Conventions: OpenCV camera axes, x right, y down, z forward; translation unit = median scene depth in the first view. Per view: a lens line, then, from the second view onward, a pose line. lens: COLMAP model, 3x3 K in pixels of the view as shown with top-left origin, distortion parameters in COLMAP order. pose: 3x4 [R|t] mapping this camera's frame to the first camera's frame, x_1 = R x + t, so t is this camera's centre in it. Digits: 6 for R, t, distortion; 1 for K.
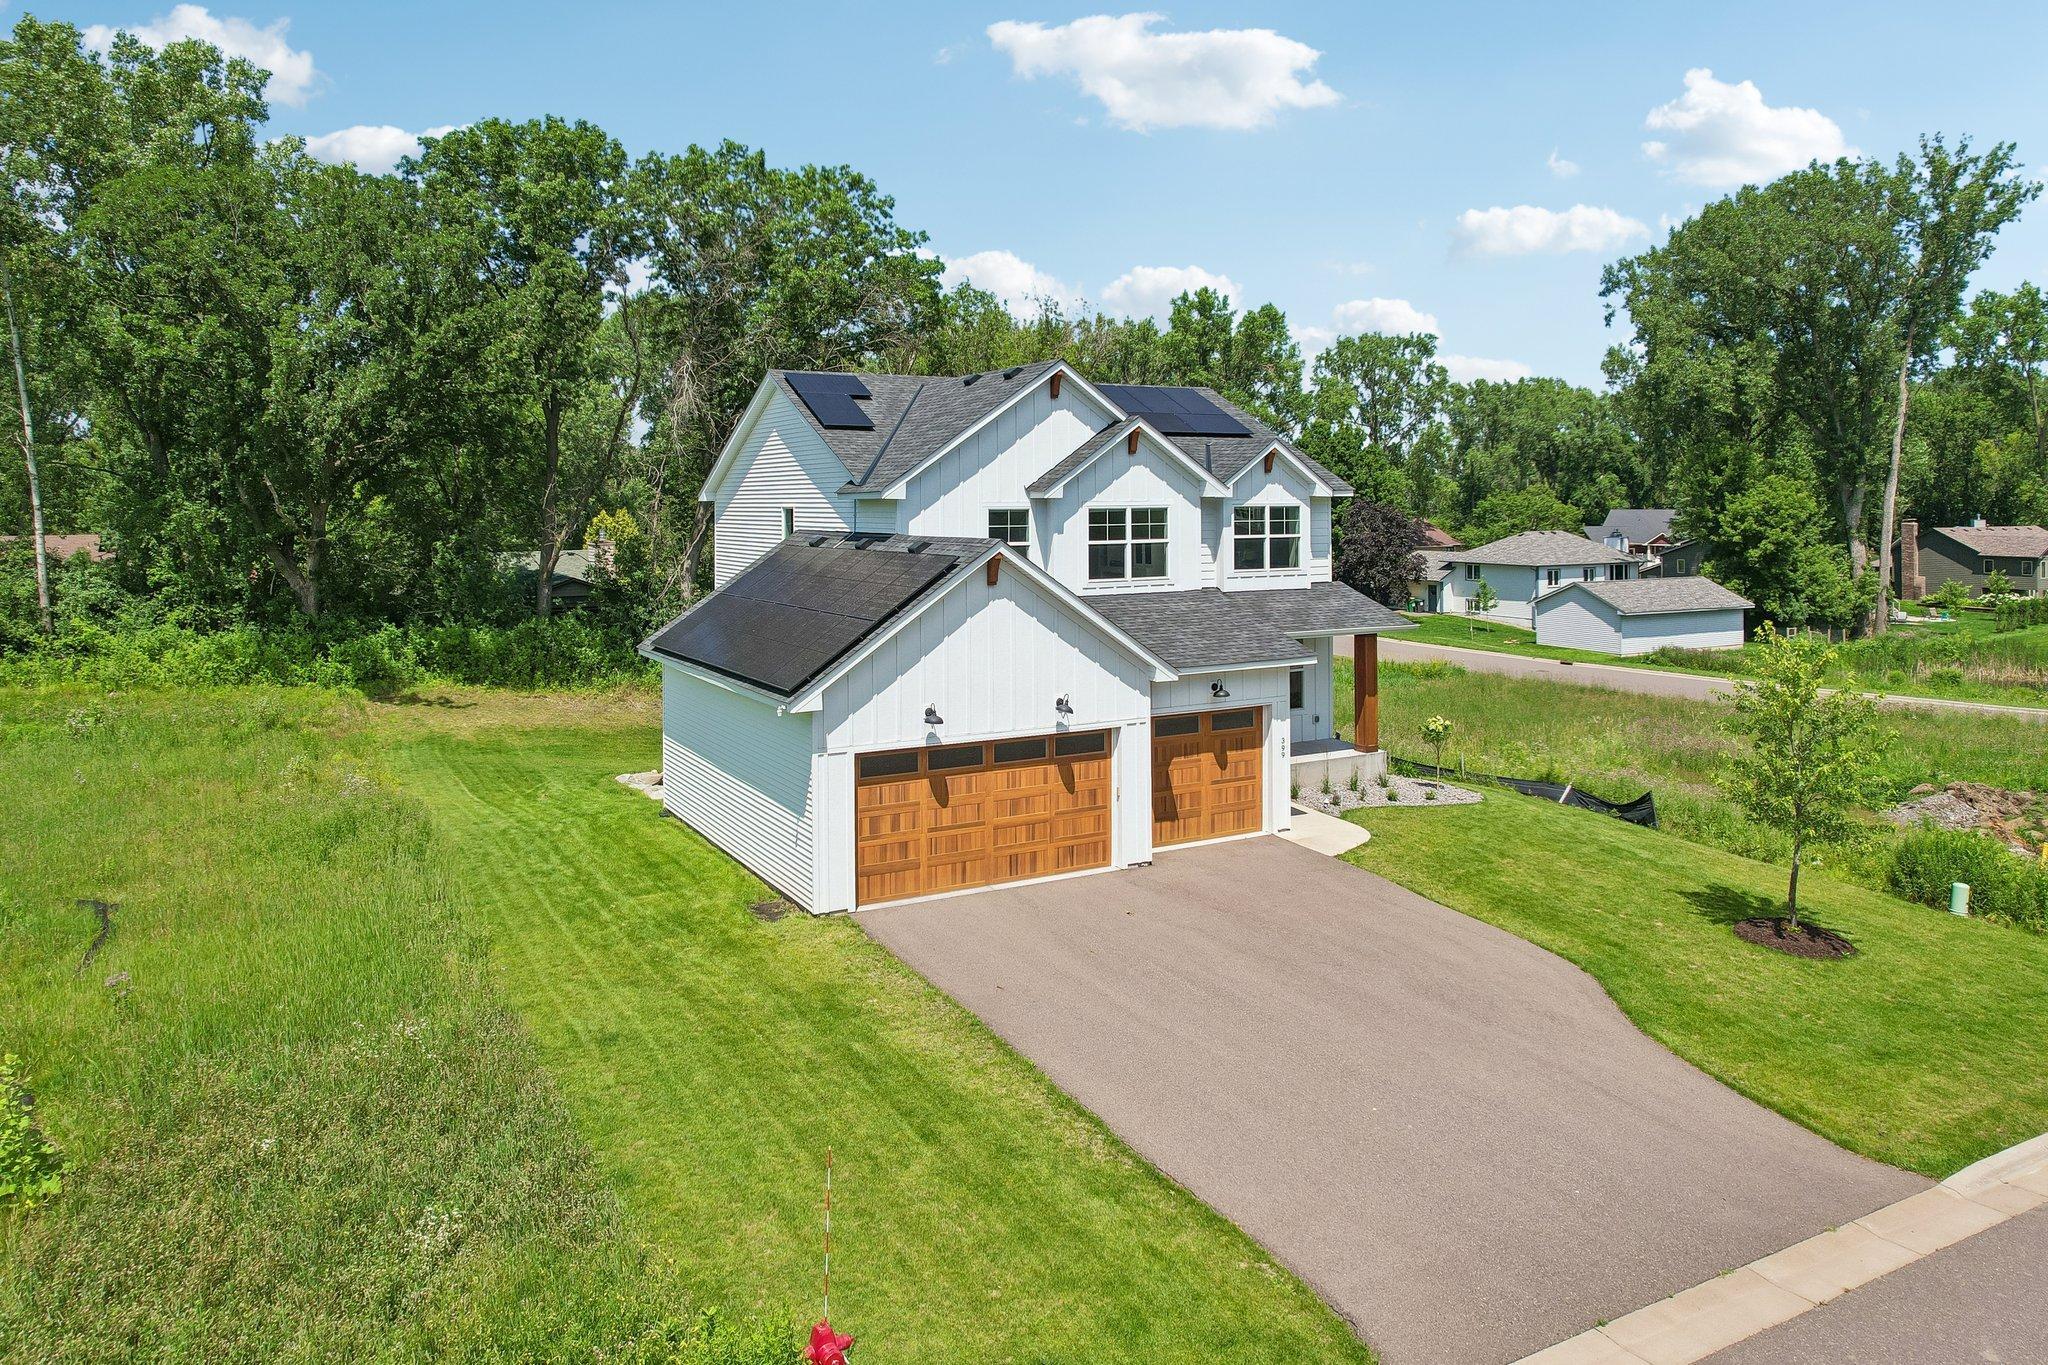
lens RADIAL K [[1408.3, 0, 1015.1], [0, 1408.3, 466.4], [0, 0, 1]] dist [-0.030085, 0.003556]
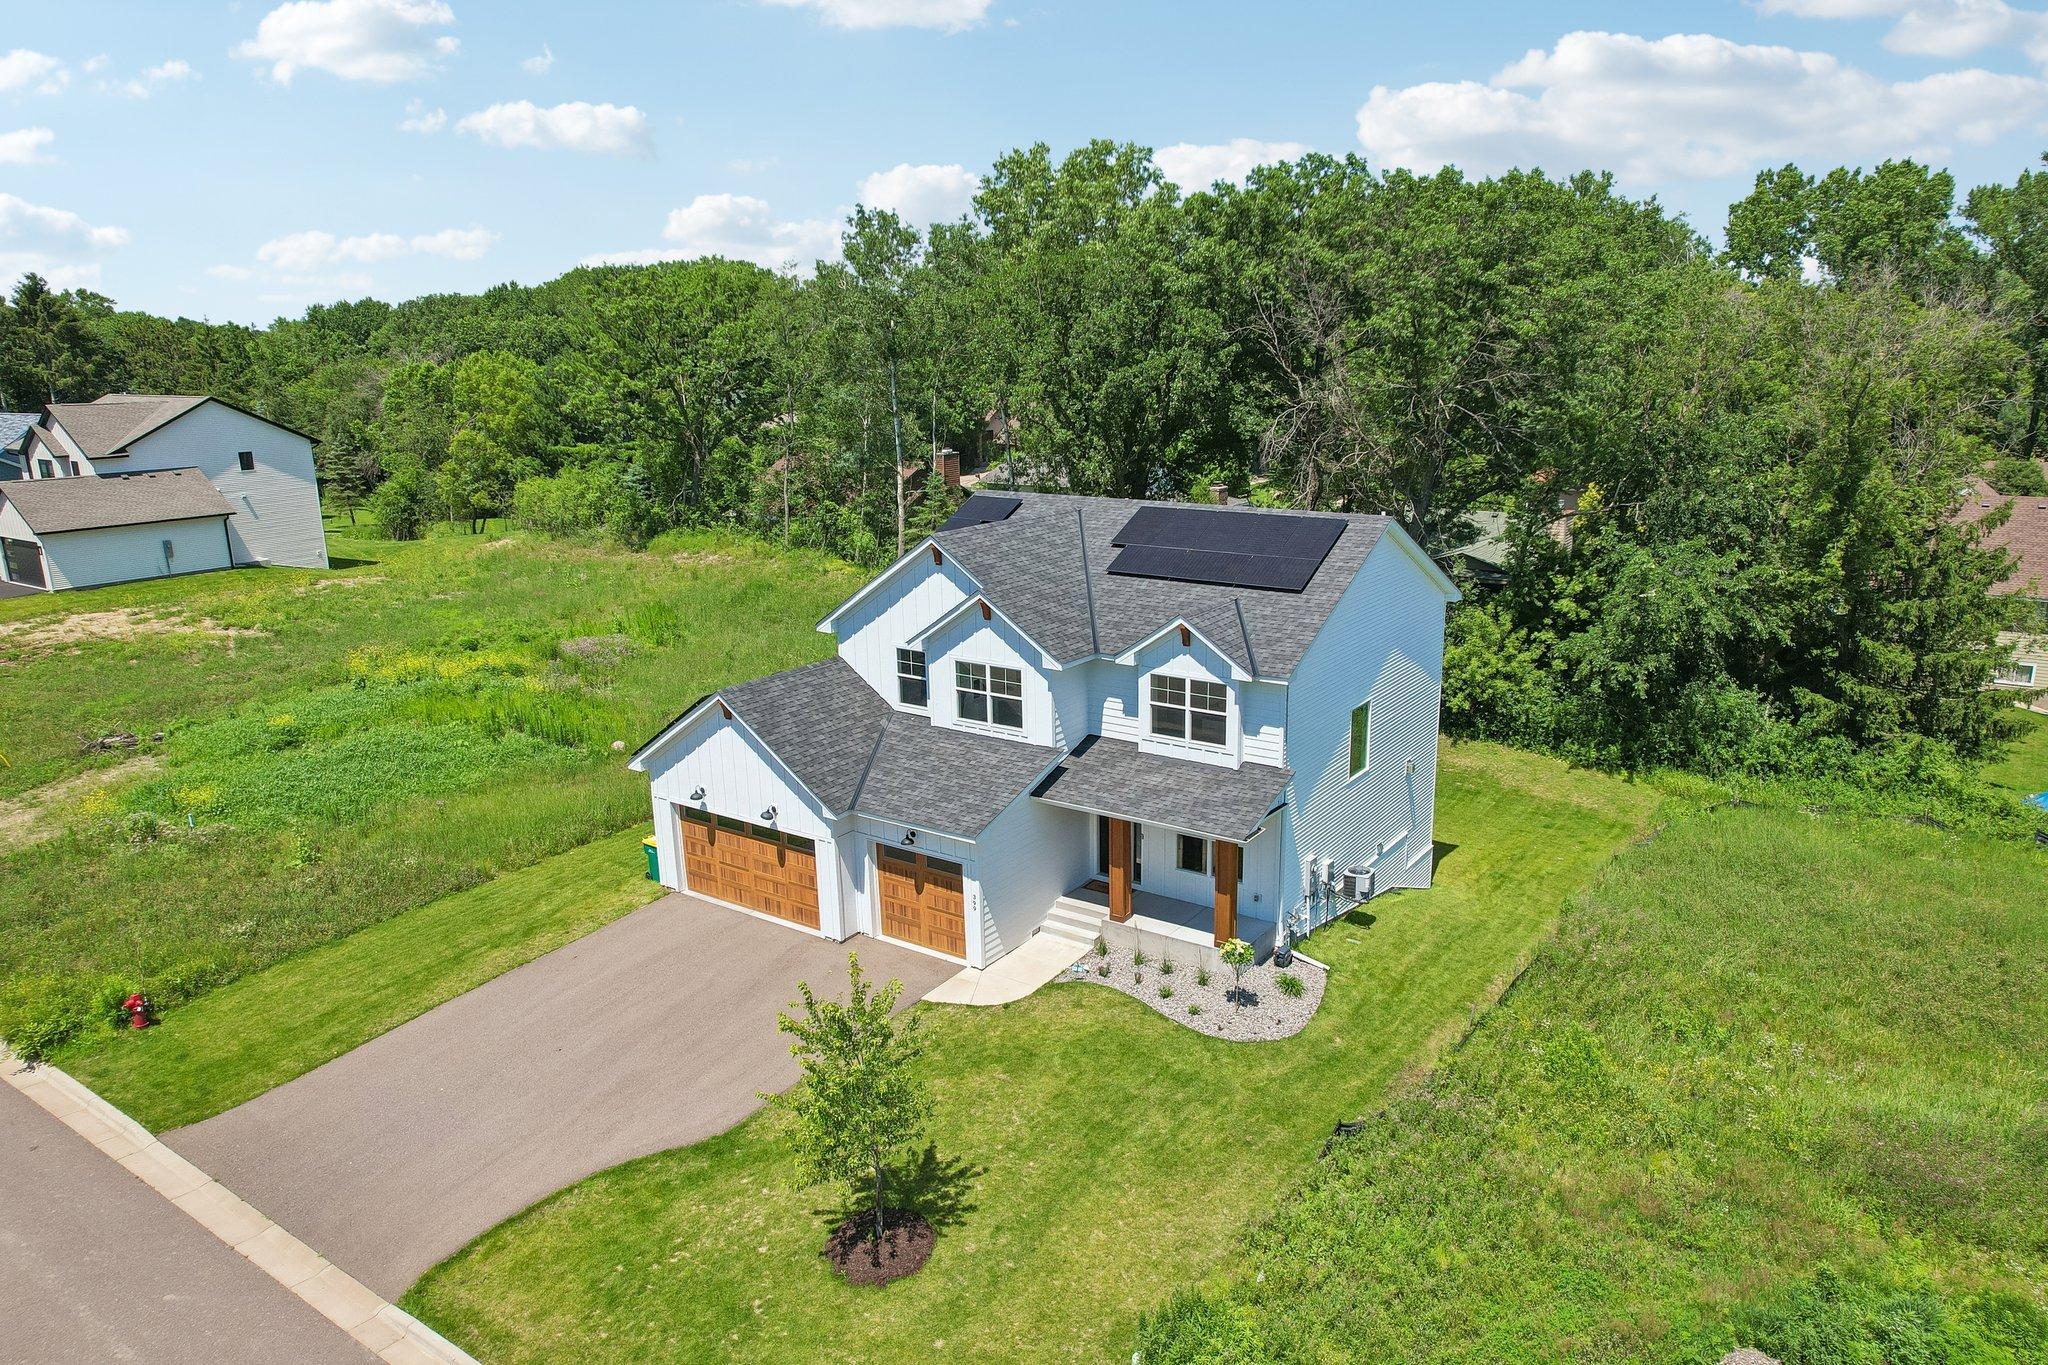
lens RADIAL K [[1355.0, 0, 1070.9], [0, 1355.0, 690.8], [0, 0, 1]] dist [-0.032737, 0.000960]
pose [[0.459654, 0.226034, -0.858852, 1.073969], [0.026964, 0.963071, 0.267893, -0.246303], [0.887688, -0.146297, 0.436585, 0.576383]]
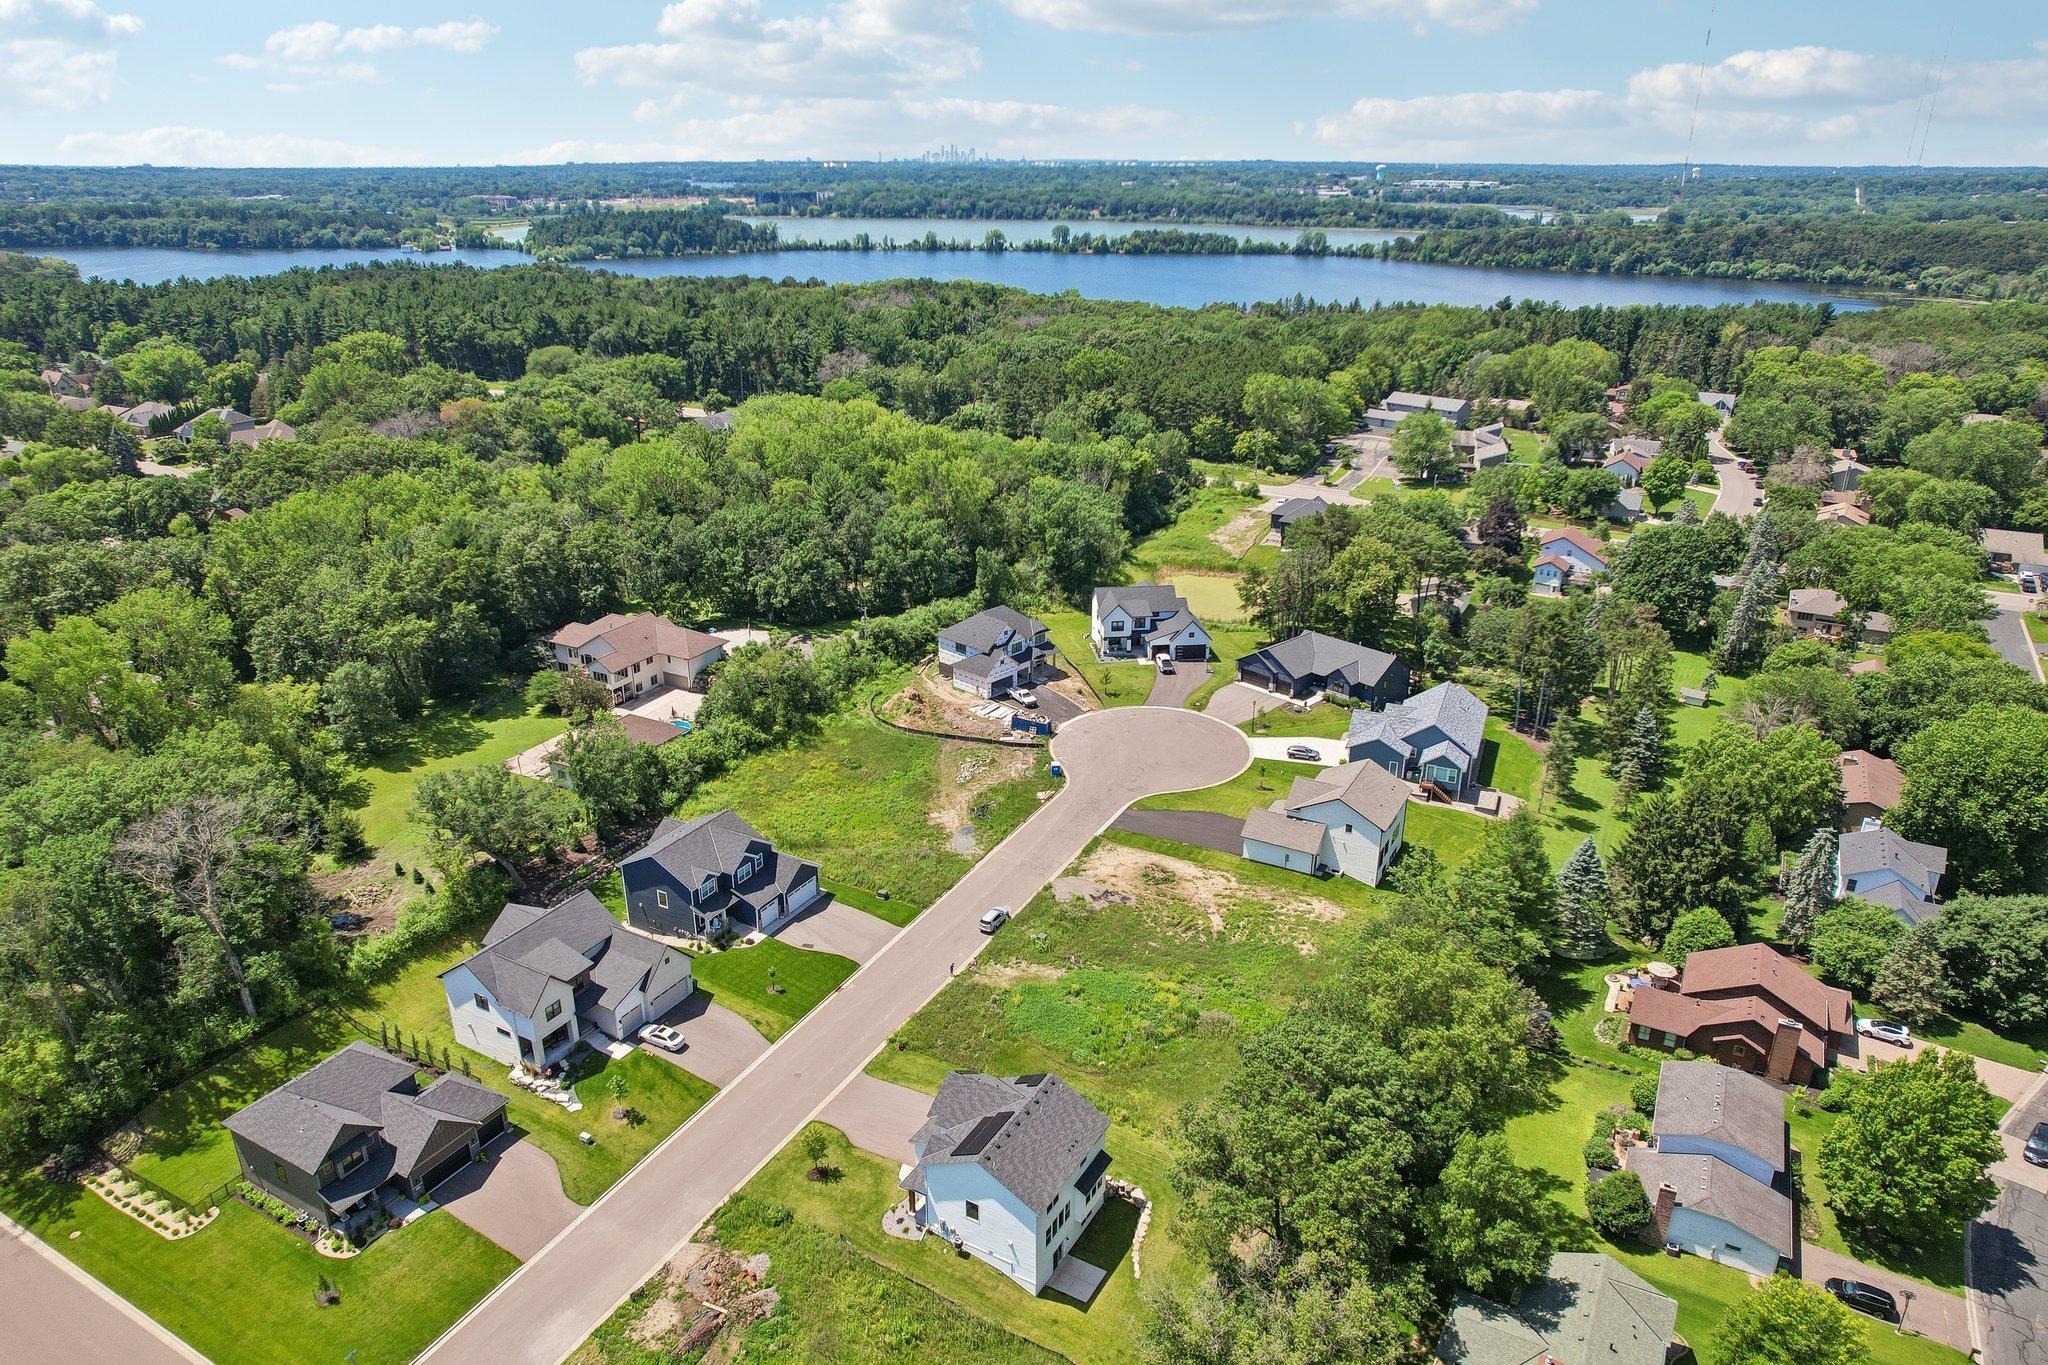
lens RADIAL K [[1335.3, 0, 1024.0], [0, 1335.3, 682.5], [0, 0, 1]] dist [-0.047143, 0.001285]
pose [[-0.849160, 0.210120, -0.484538, 1.548941], [0.021688, 0.930549, 0.365525, -2.608689], [0.527691, 0.299881, -0.794741, 3.878812]]
